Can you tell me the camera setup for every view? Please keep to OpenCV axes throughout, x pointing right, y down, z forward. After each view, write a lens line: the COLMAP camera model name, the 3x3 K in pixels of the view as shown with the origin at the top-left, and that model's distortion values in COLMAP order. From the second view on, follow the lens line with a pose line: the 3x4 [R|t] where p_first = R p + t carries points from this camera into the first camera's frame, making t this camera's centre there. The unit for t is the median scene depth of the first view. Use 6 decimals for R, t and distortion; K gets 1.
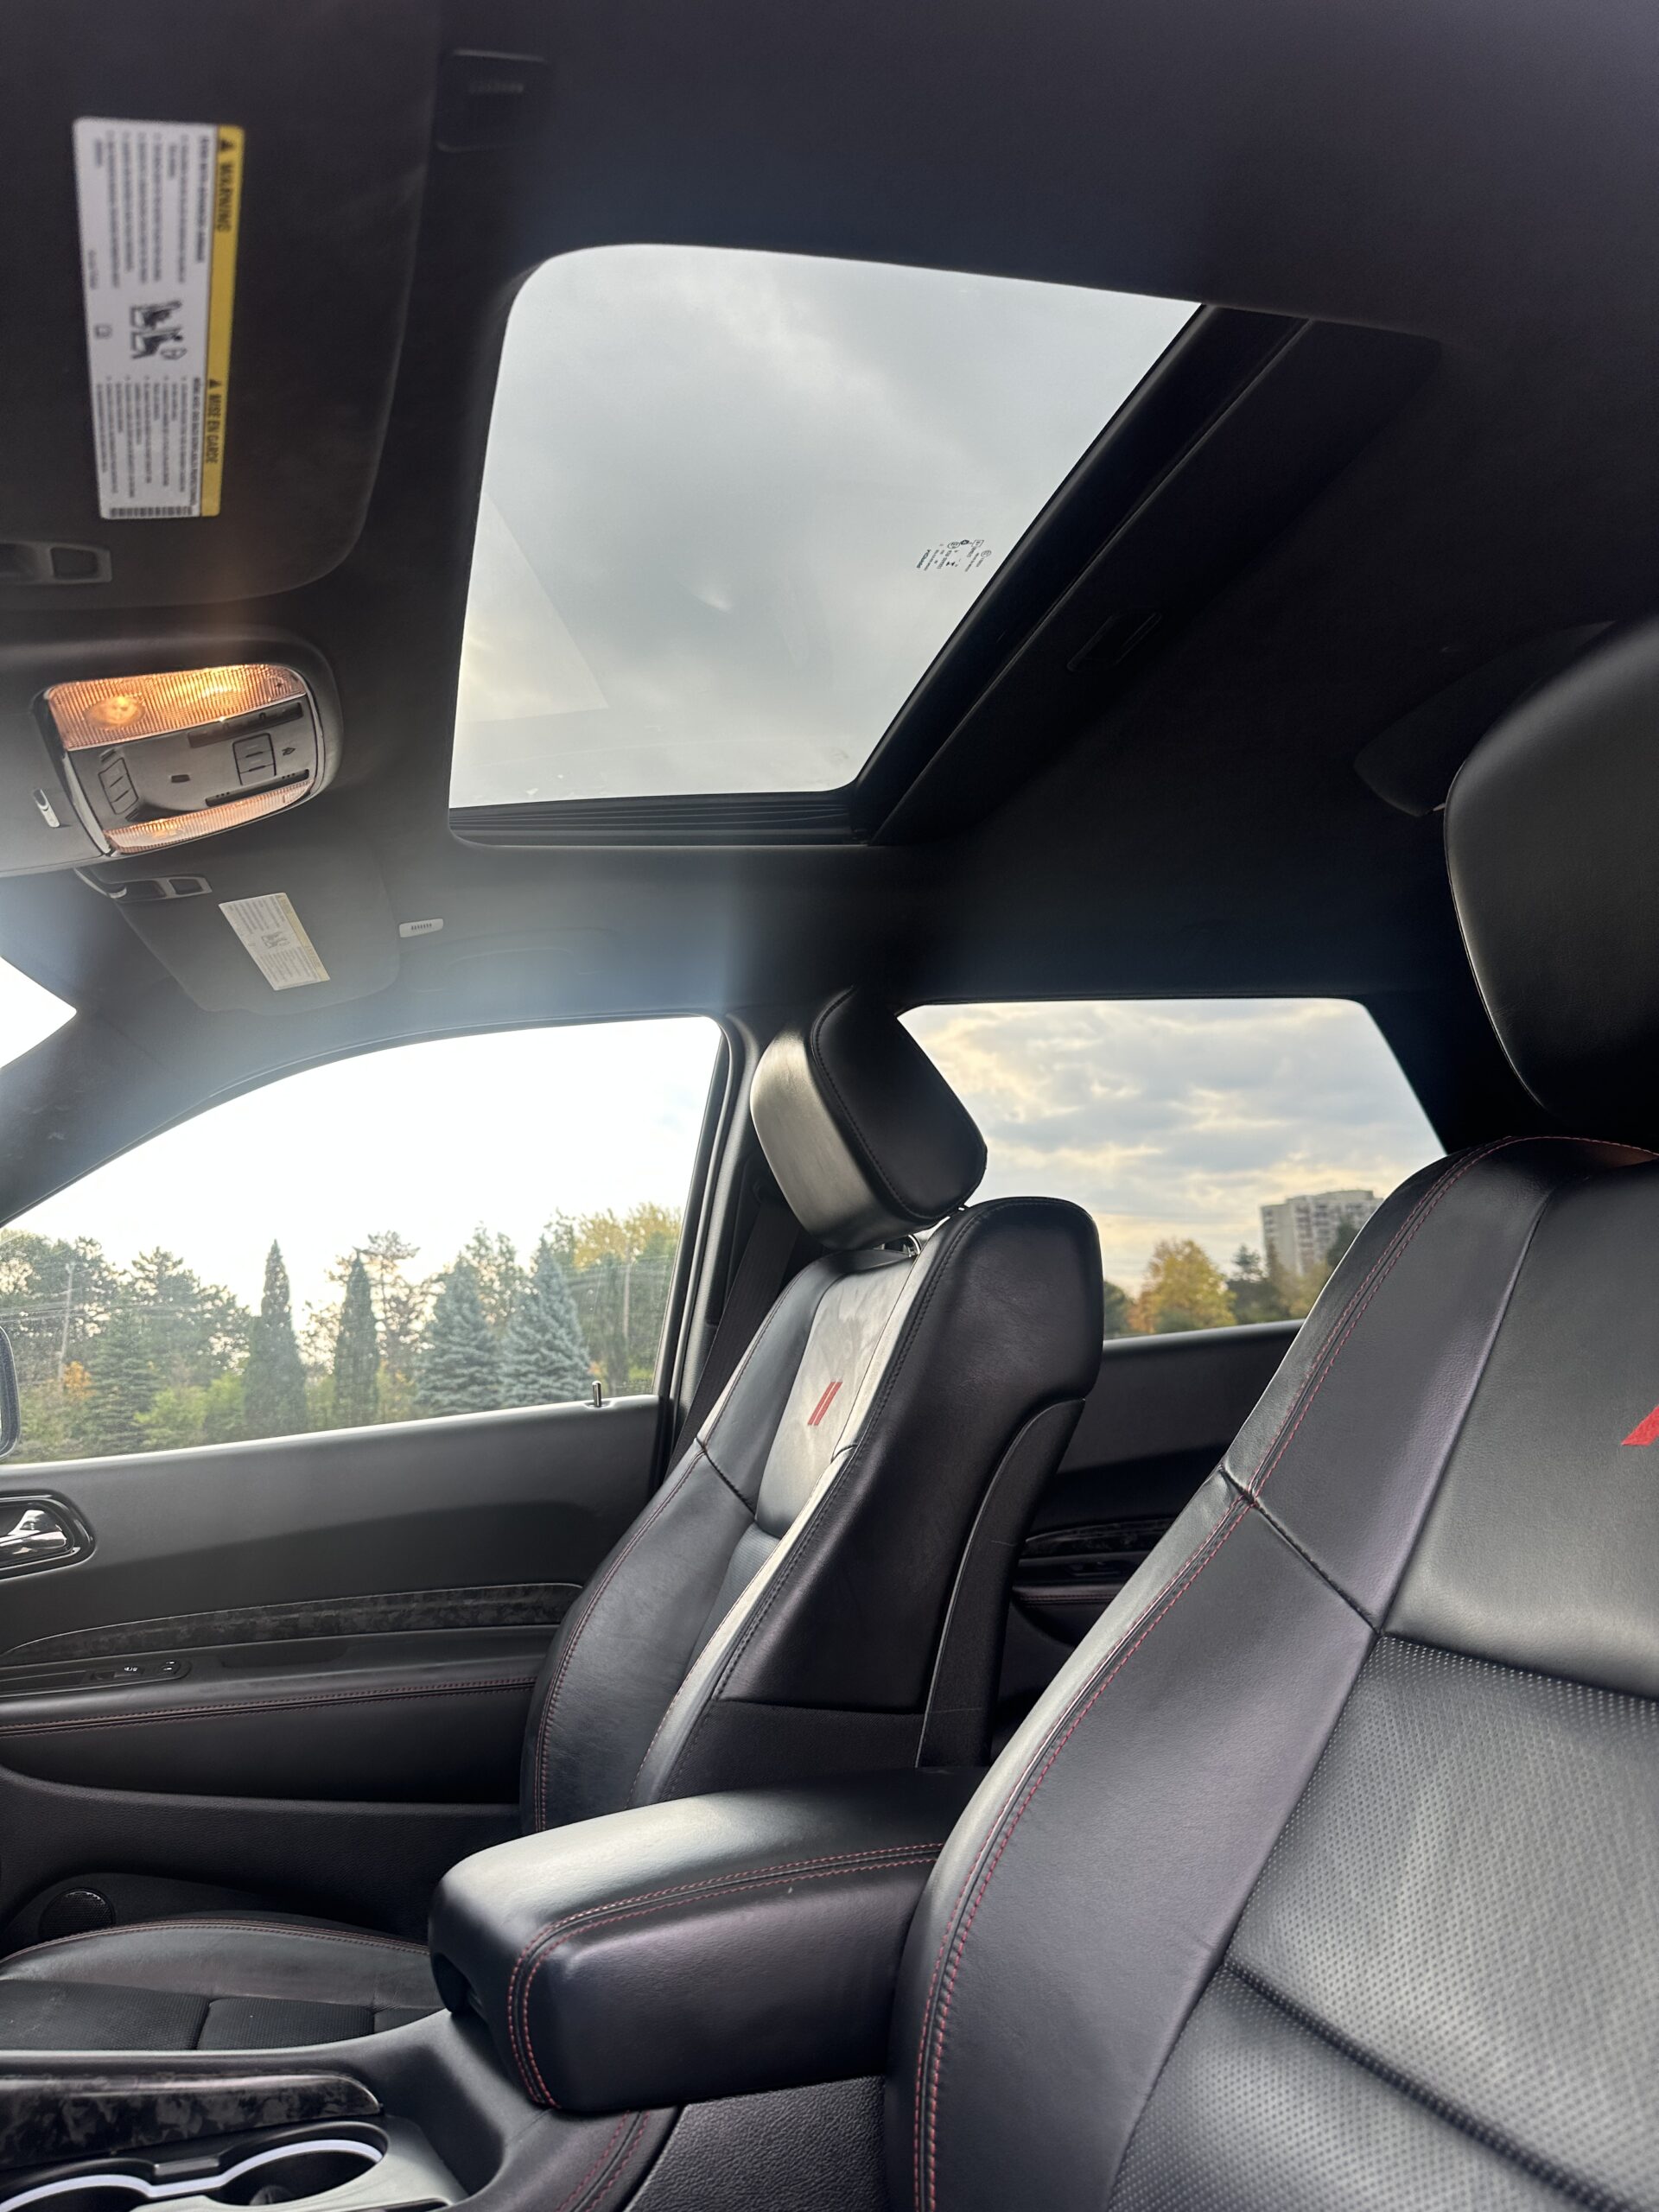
lens RADIAL K [[1538.2, 0, 817.3], [0, 1538.2, 1110.3], [0, 0, 1]] dist [0.124806, -0.221119]
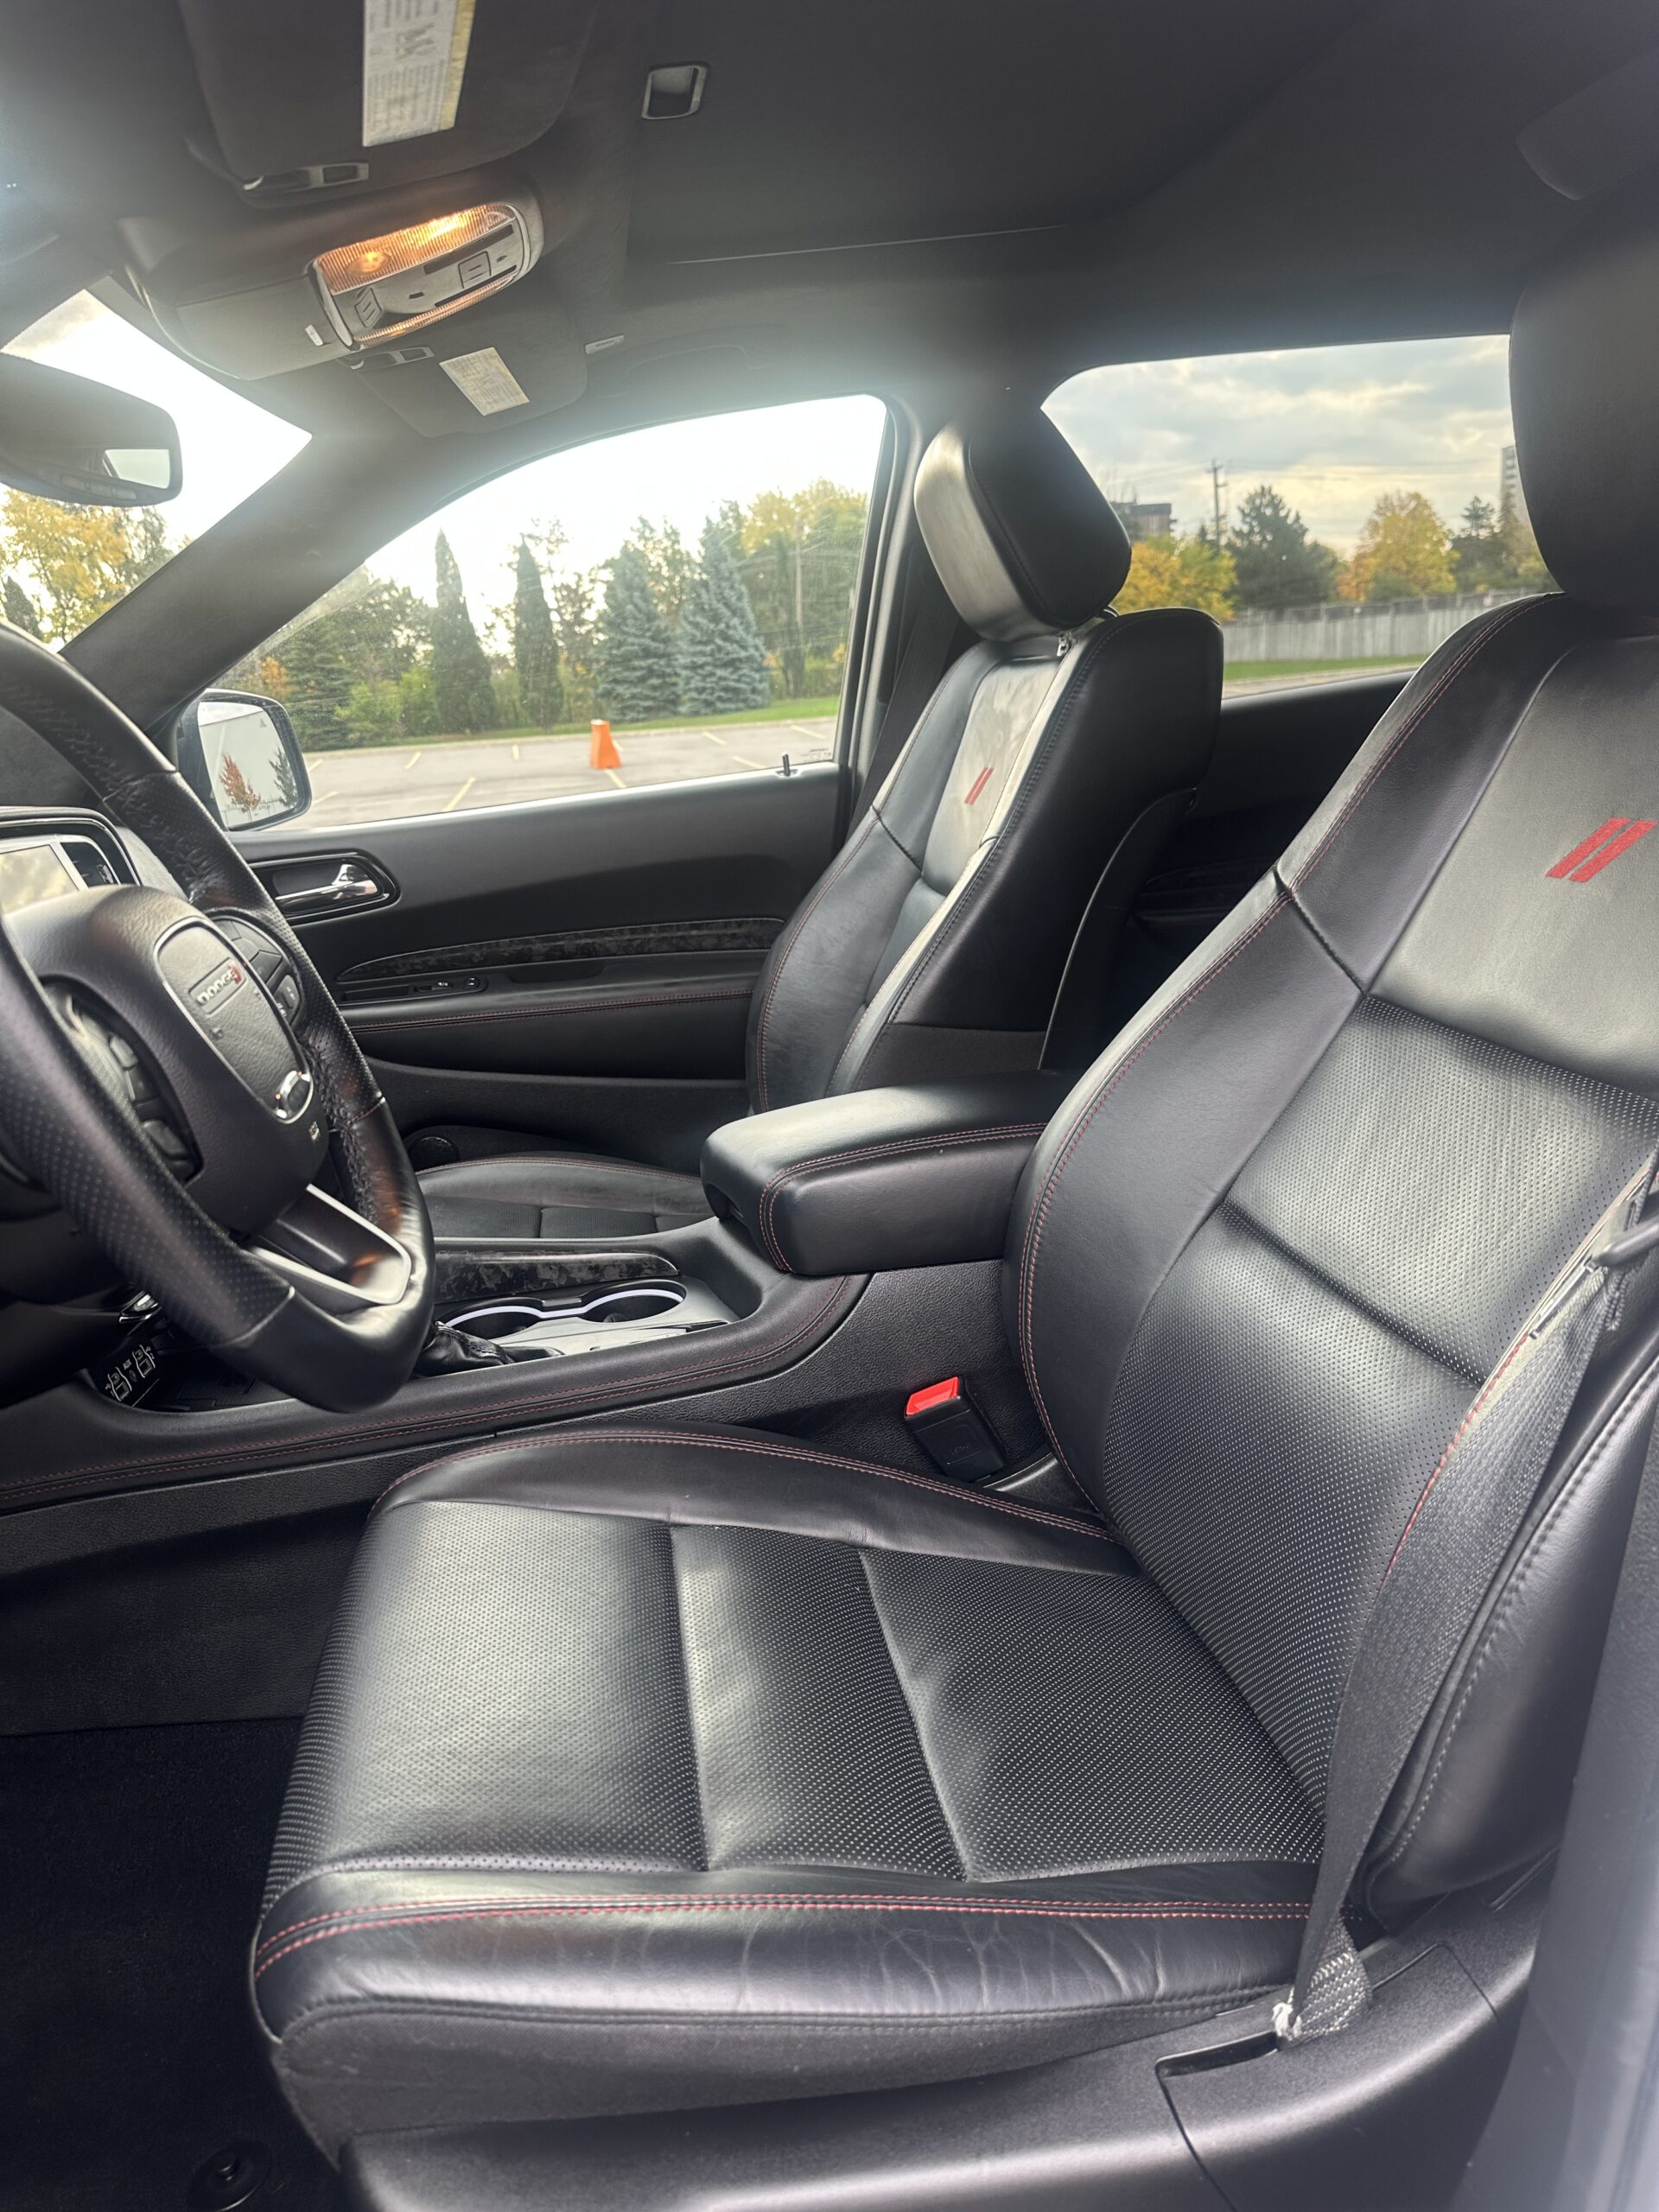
lens RADIAL K [[1538.2, 0, 817.3], [0, 1538.2, 1110.3], [0, 0, 1]] dist [0.124806, -0.221119]
pose [[0.993552, 0.010188, -0.112922, 0.014333], [0.040319, 0.899109, 0.435864, -0.086095], [0.105970, -0.437607, 0.892900, -0.145846]]
